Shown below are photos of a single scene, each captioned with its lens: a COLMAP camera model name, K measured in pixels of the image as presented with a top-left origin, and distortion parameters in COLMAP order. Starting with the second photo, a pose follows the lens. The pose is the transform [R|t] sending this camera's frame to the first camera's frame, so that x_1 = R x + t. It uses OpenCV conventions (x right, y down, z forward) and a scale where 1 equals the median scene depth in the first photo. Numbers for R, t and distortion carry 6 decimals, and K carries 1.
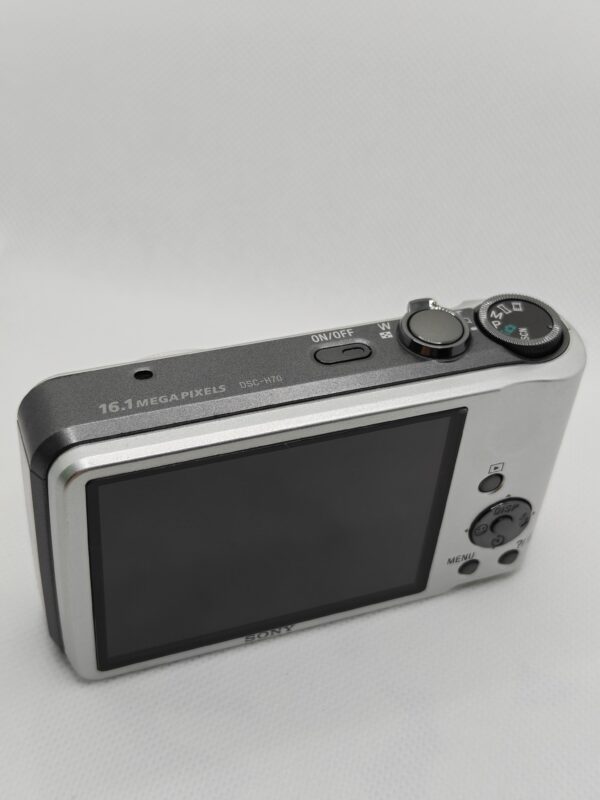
lens RADIAL K [[1158.5, 0, 300.0], [0, 1158.5, 400.0], [0, 0, 1]] dist [0.018127, 0.036122]
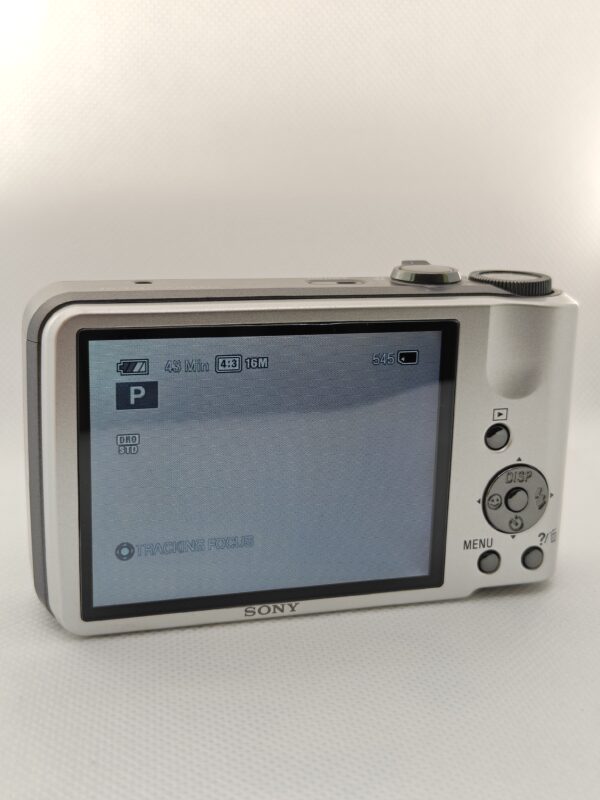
lens RADIAL K [[1158.5, 0, 300.0], [0, 1158.5, 400.0], [0, 0, 1]] dist [0.018127, 0.036122]
pose [[0.997593, -0.036650, -0.058865, 0.055937], [0.004621, 0.882160, -0.470927, 0.484260], [0.069188, 0.469522, 0.880206, 0.114011]]
